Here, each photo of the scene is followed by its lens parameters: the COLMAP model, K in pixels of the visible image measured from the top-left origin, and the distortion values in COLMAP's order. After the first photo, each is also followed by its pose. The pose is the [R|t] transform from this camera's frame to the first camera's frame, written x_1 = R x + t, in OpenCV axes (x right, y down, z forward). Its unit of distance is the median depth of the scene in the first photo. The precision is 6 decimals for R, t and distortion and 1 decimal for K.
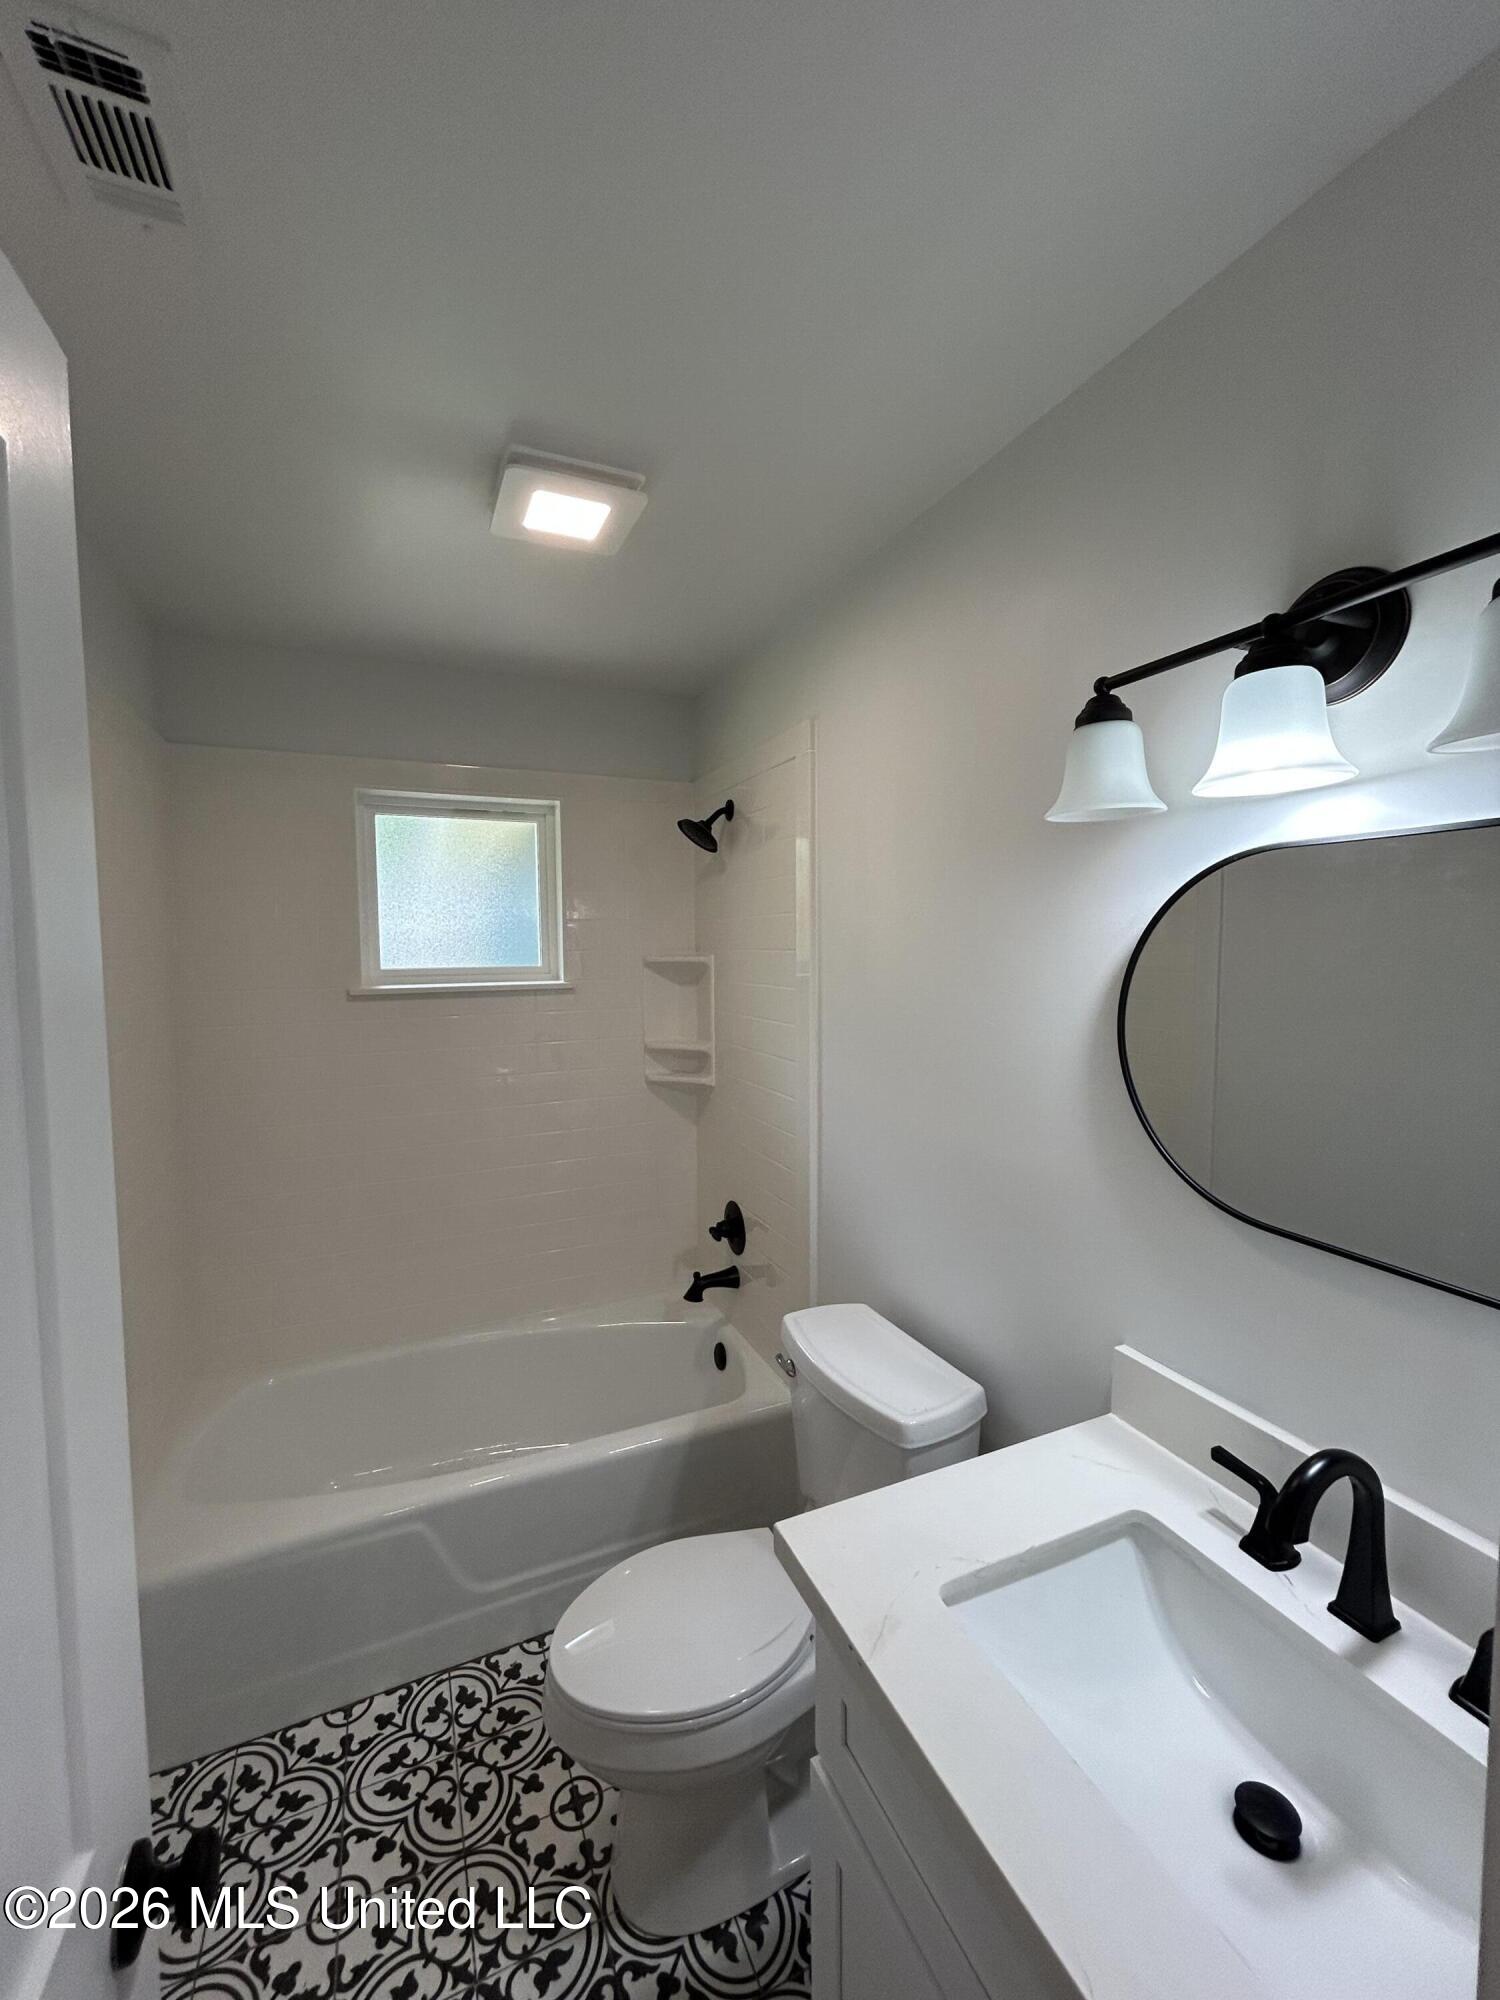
lens RADIAL K [[816.0, 0, 746.4], [0, 816.0, 992.7], [0, 0, 1]] dist [-0.001522, -0.000180]
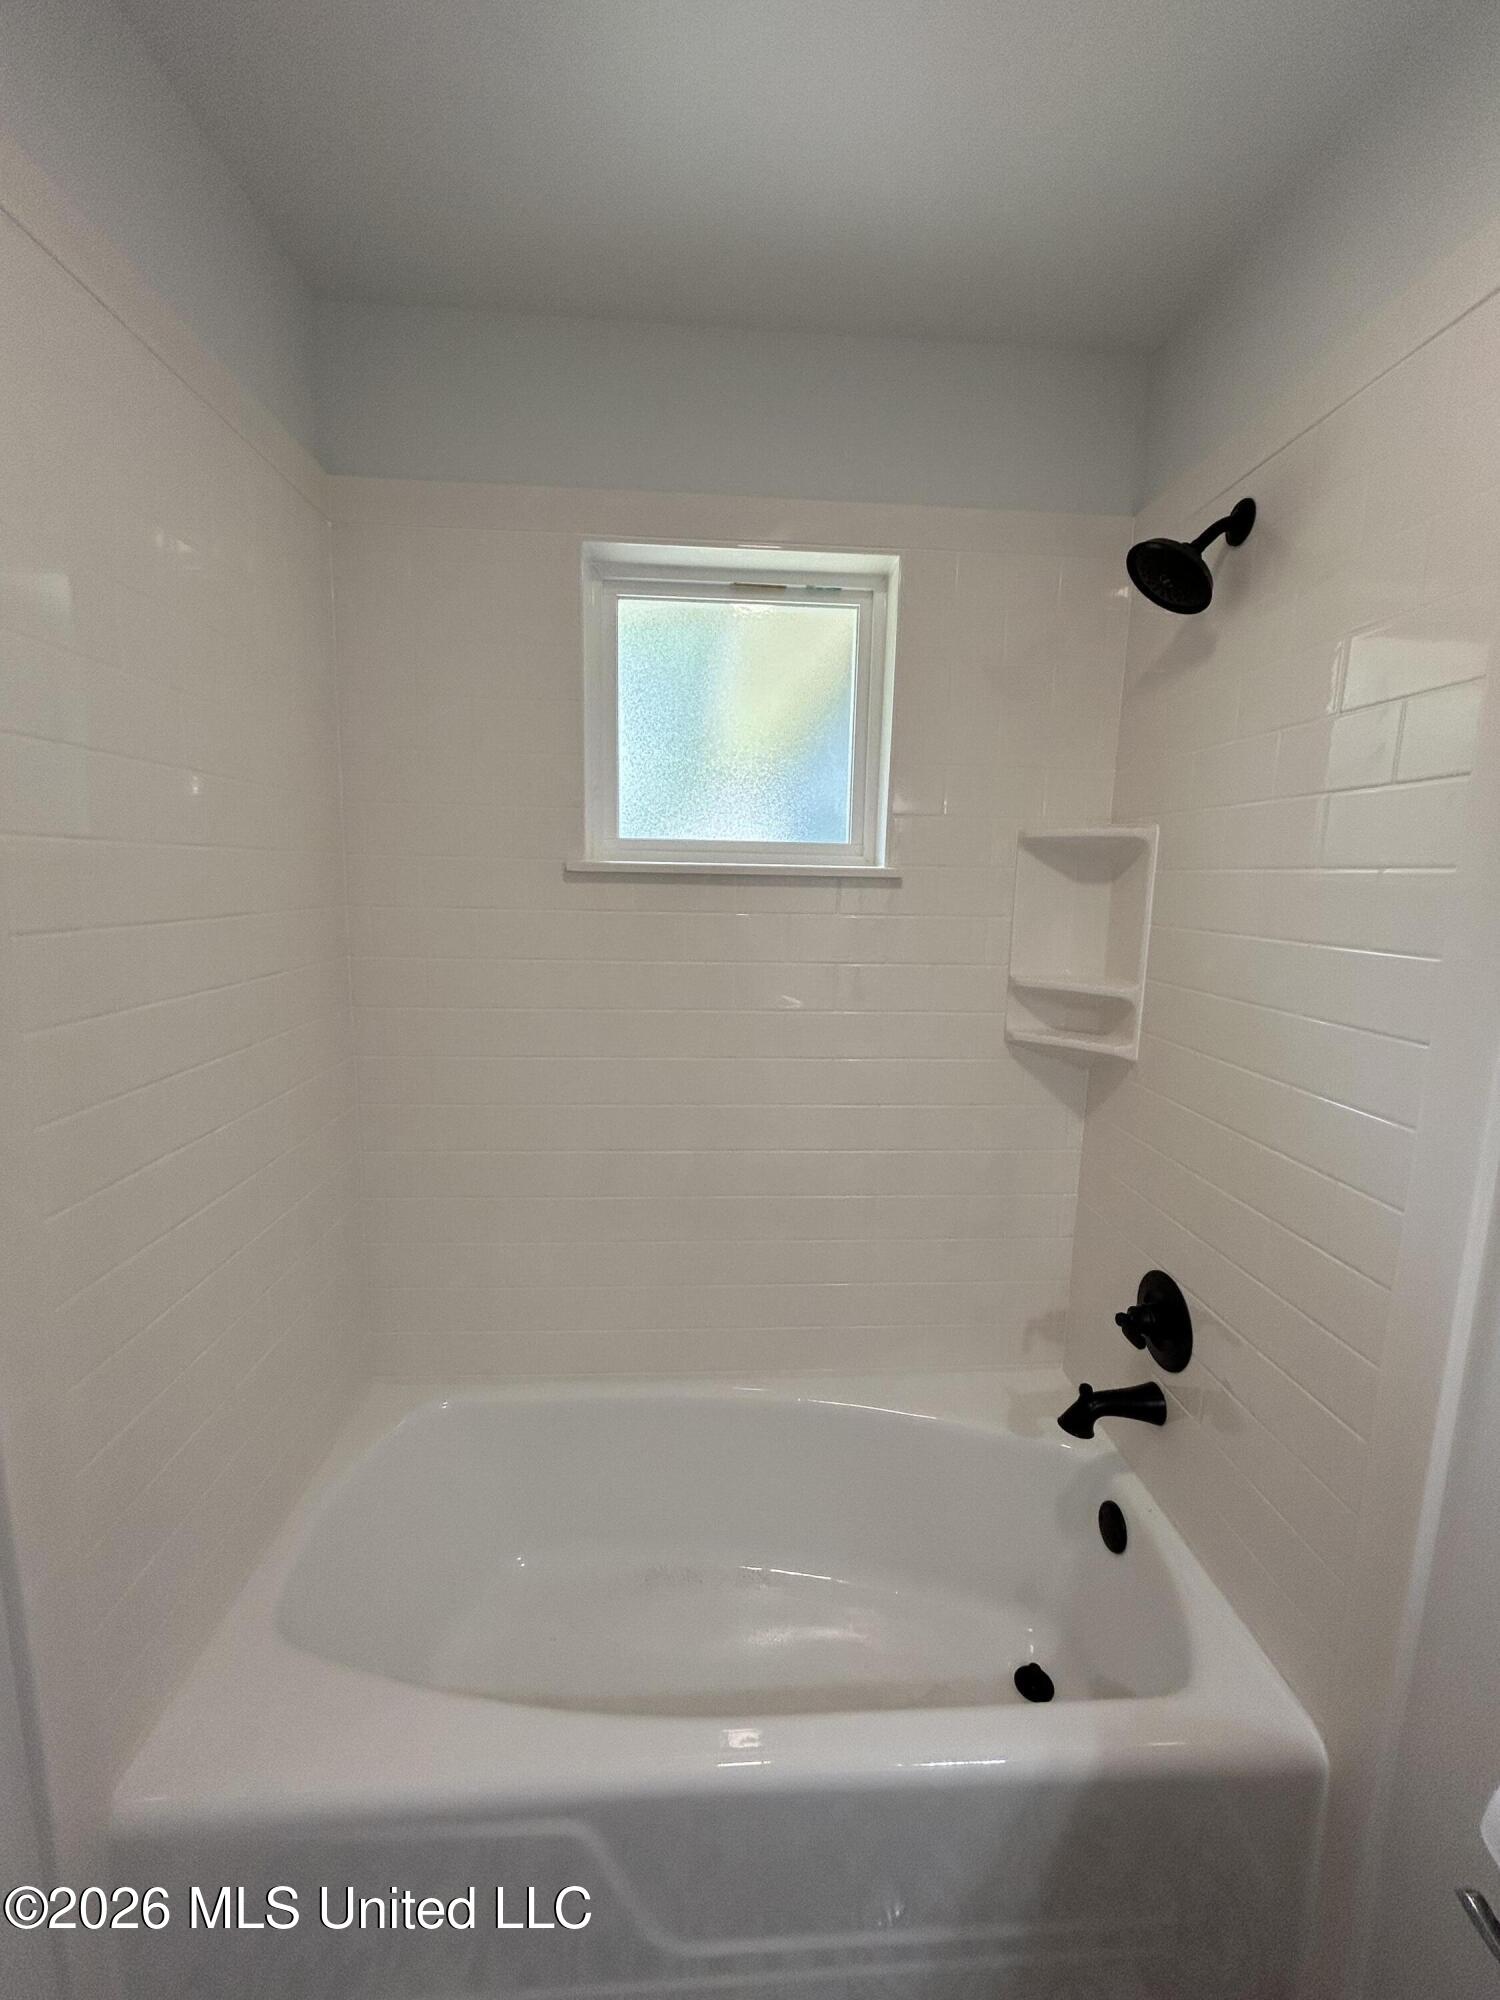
lens RADIAL K [[816.0, 0, 746.4], [0, 816.0, 992.7], [0, 0, 1]] dist [-0.001522, -0.000180]
pose [[0.934744, 0.078465, -0.346551, -0.101676], [-0.053414, 0.995260, 0.081271, 0.036691], [0.351285, -0.057457, 0.934504, 0.386512]]
